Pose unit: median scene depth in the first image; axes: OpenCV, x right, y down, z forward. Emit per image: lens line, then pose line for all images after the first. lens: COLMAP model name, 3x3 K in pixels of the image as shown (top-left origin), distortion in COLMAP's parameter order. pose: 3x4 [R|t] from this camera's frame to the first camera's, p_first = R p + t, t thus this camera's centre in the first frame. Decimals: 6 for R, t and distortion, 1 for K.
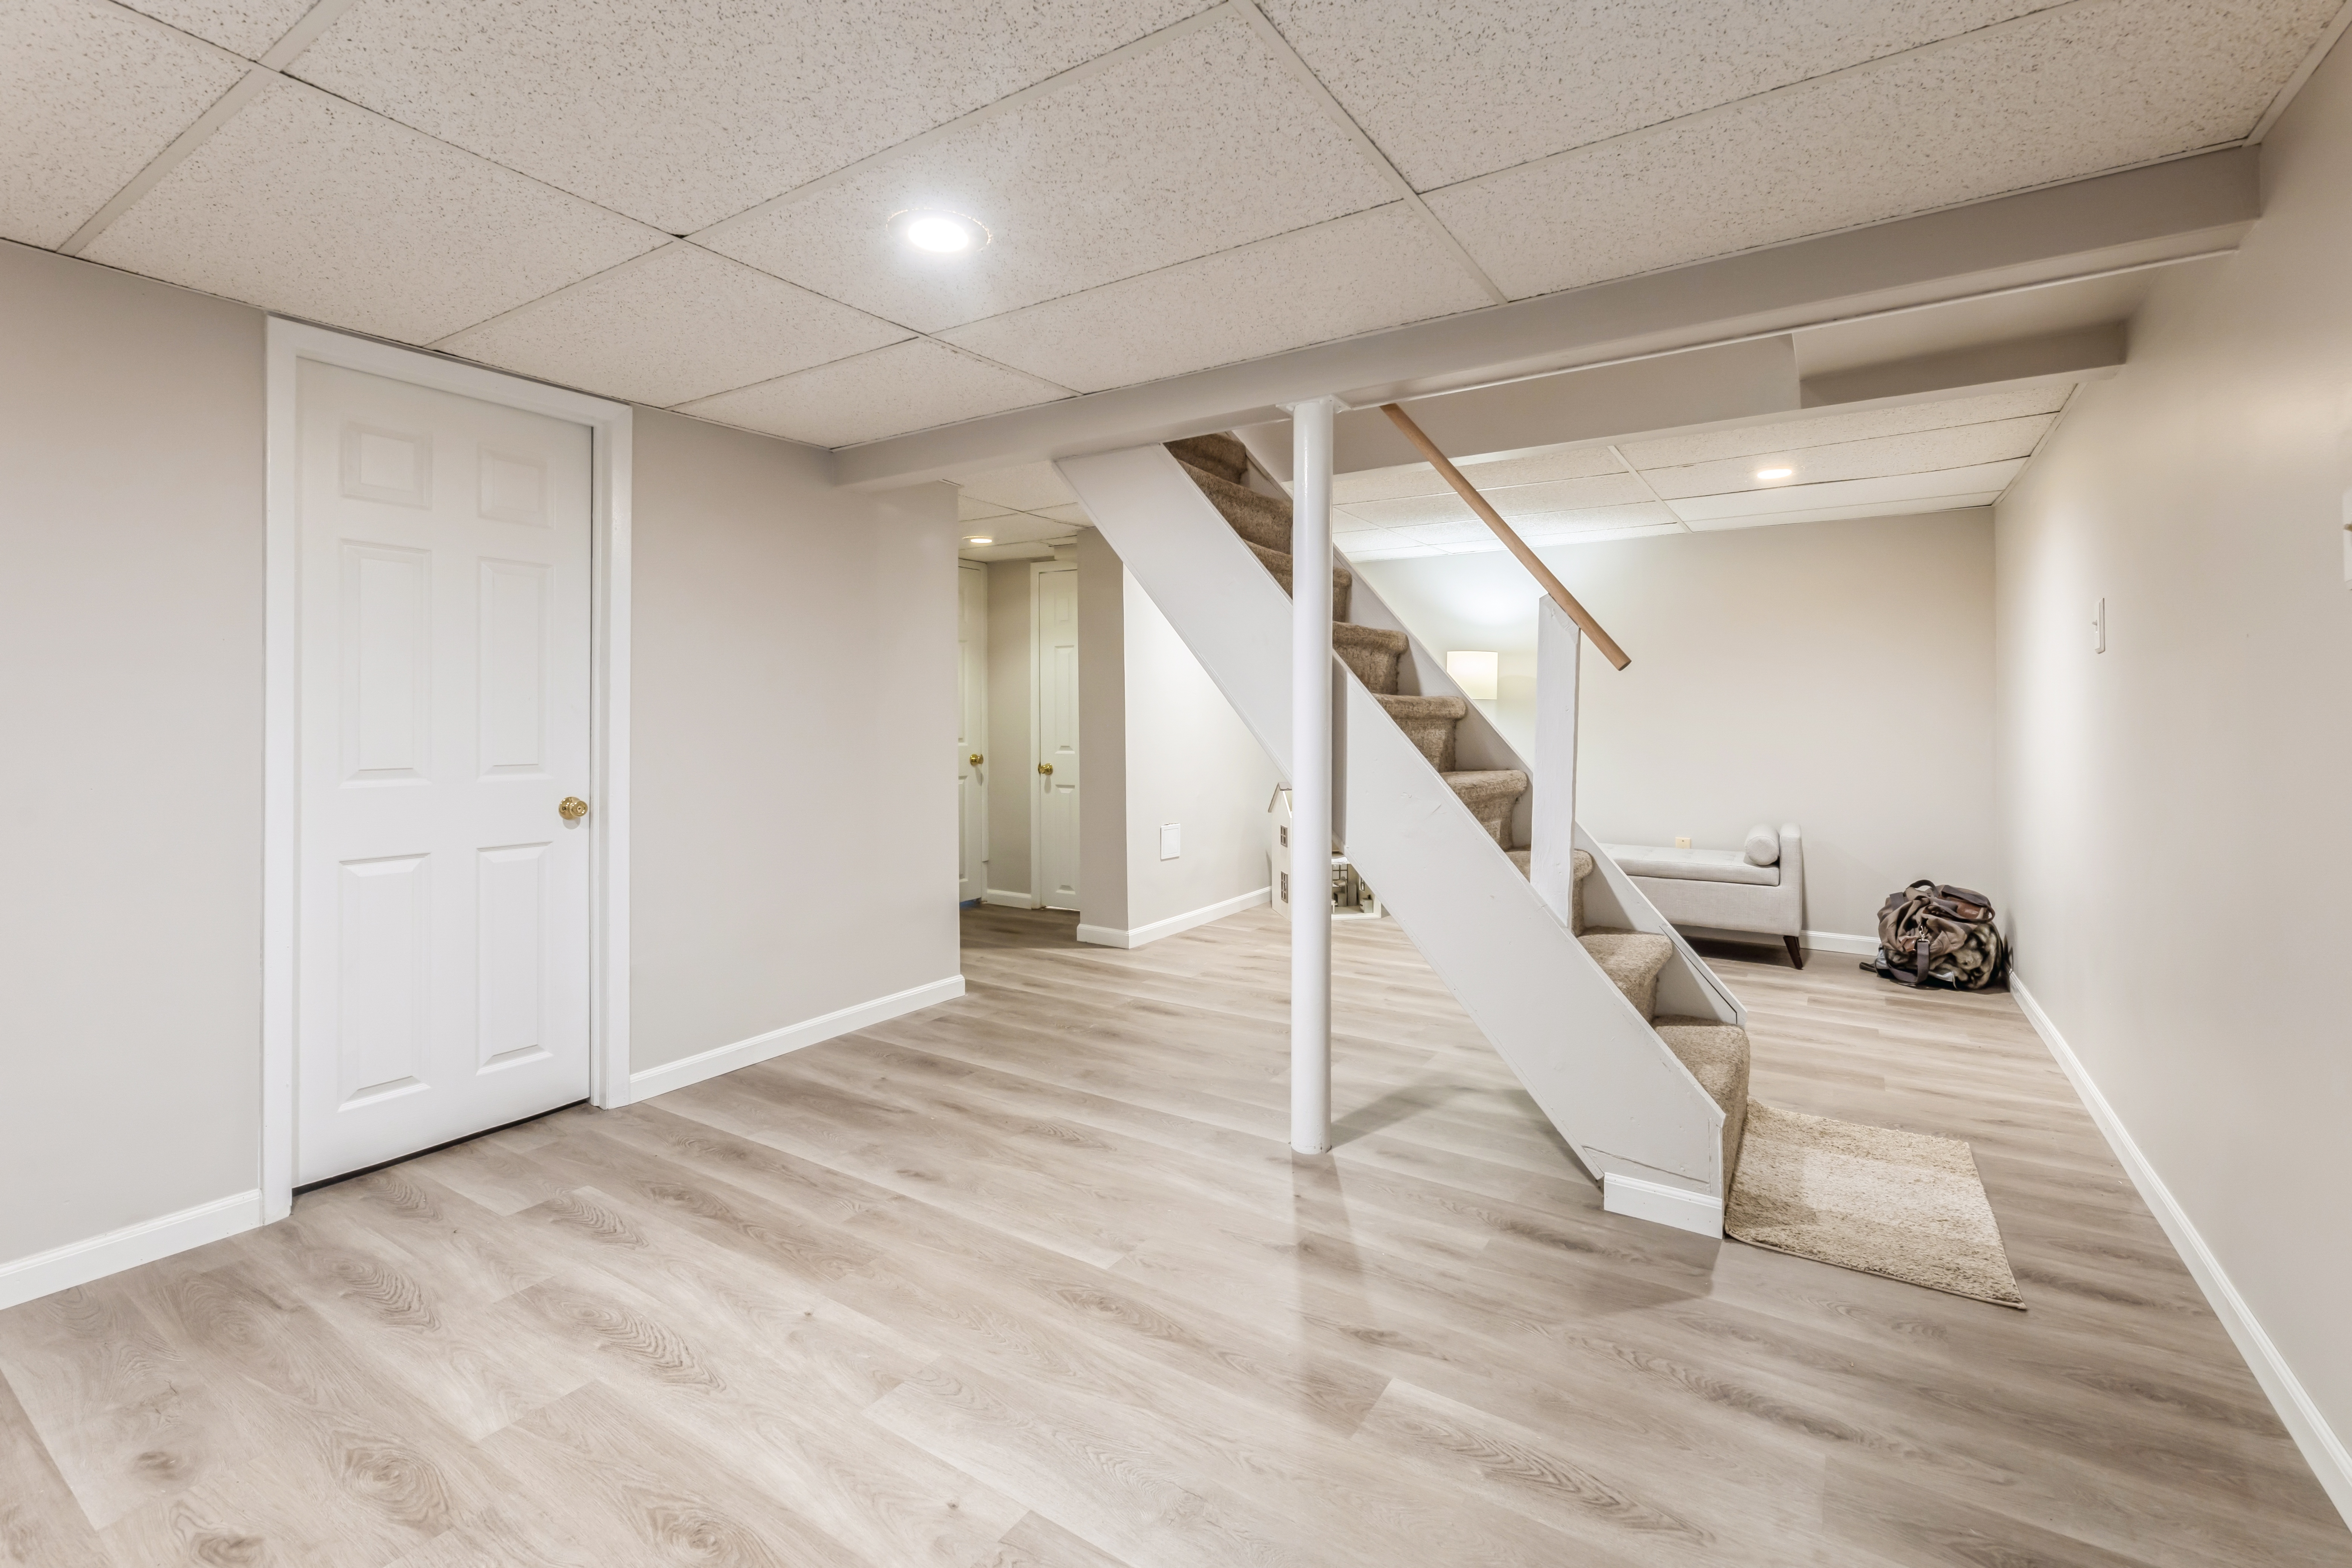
lens RADIAL K [[1007.0, 0, 1176.0], [0, 1007.0, 784.0], [0, 0, 1]] dist [-0.000064, -0.000307]
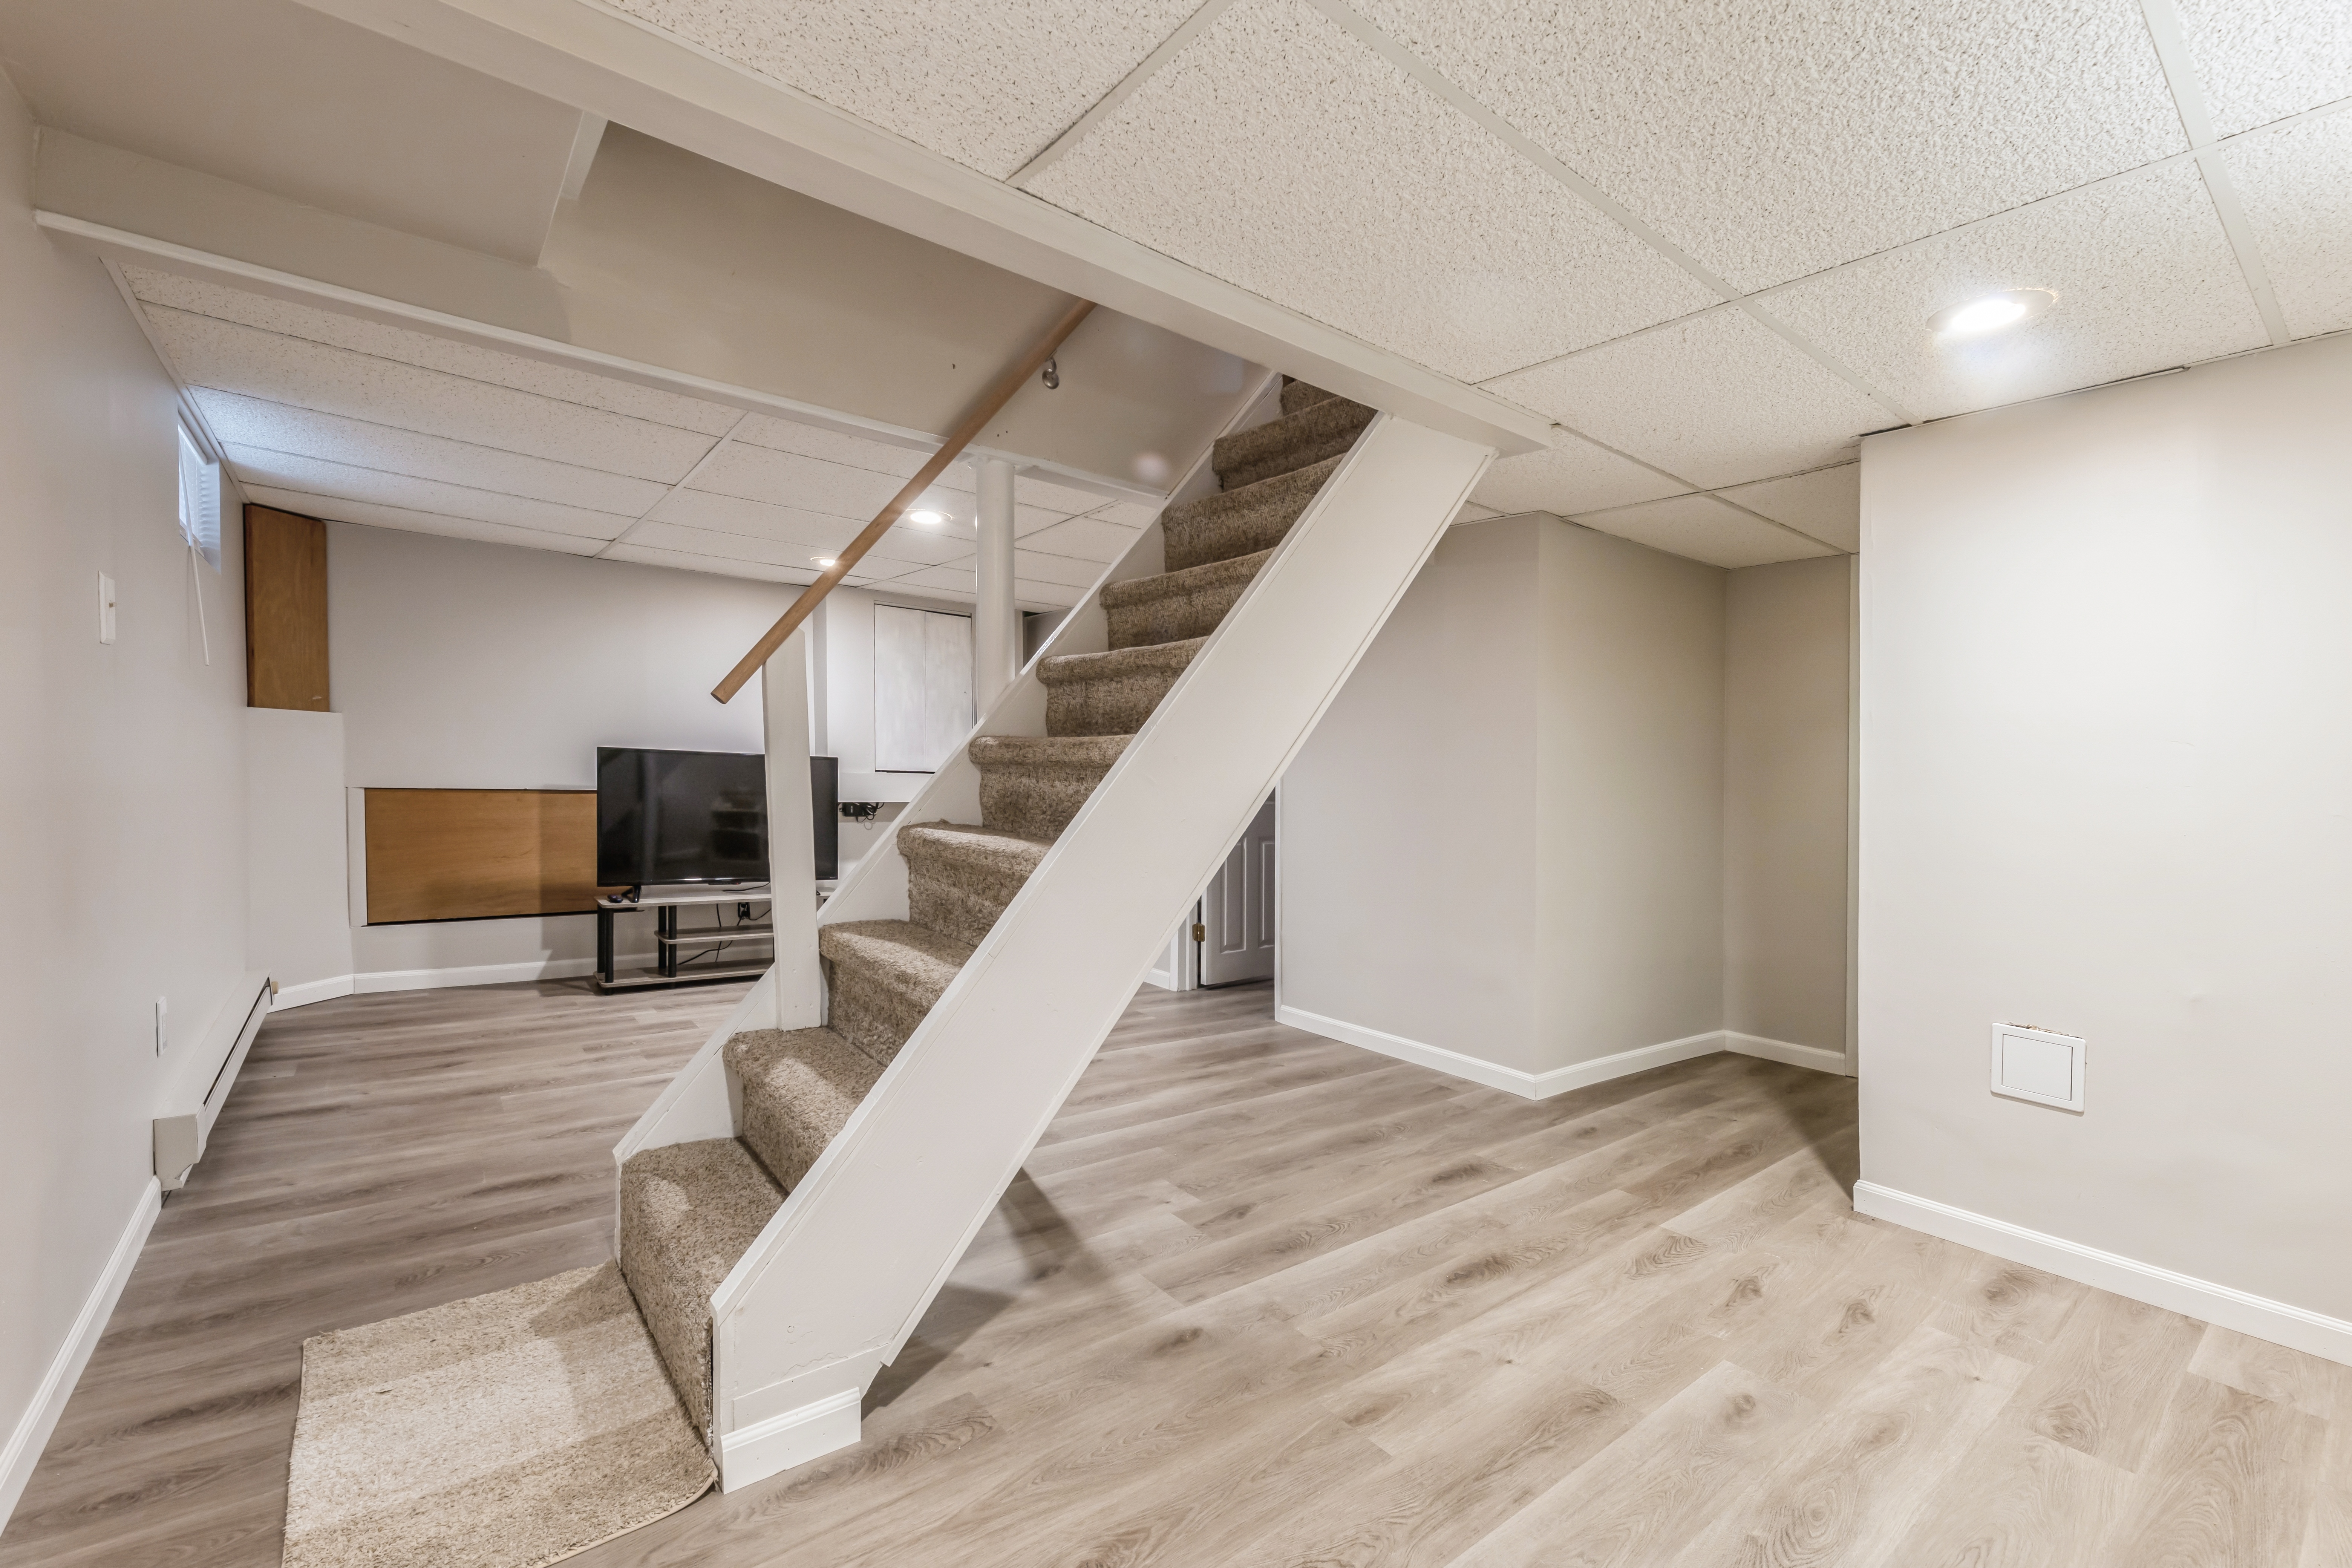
lens RADIAL K [[1007.0, 0, 1176.0], [0, 1007.0, 784.0], [0, 0, 1]] dist [-0.000064, -0.000307]
pose [[-0.322543, 0.004367, -0.946545, 1.046441], [-0.098359, 0.994421, 0.038104, -0.092505], [0.941431, 0.105391, -0.320314, 1.436653]]
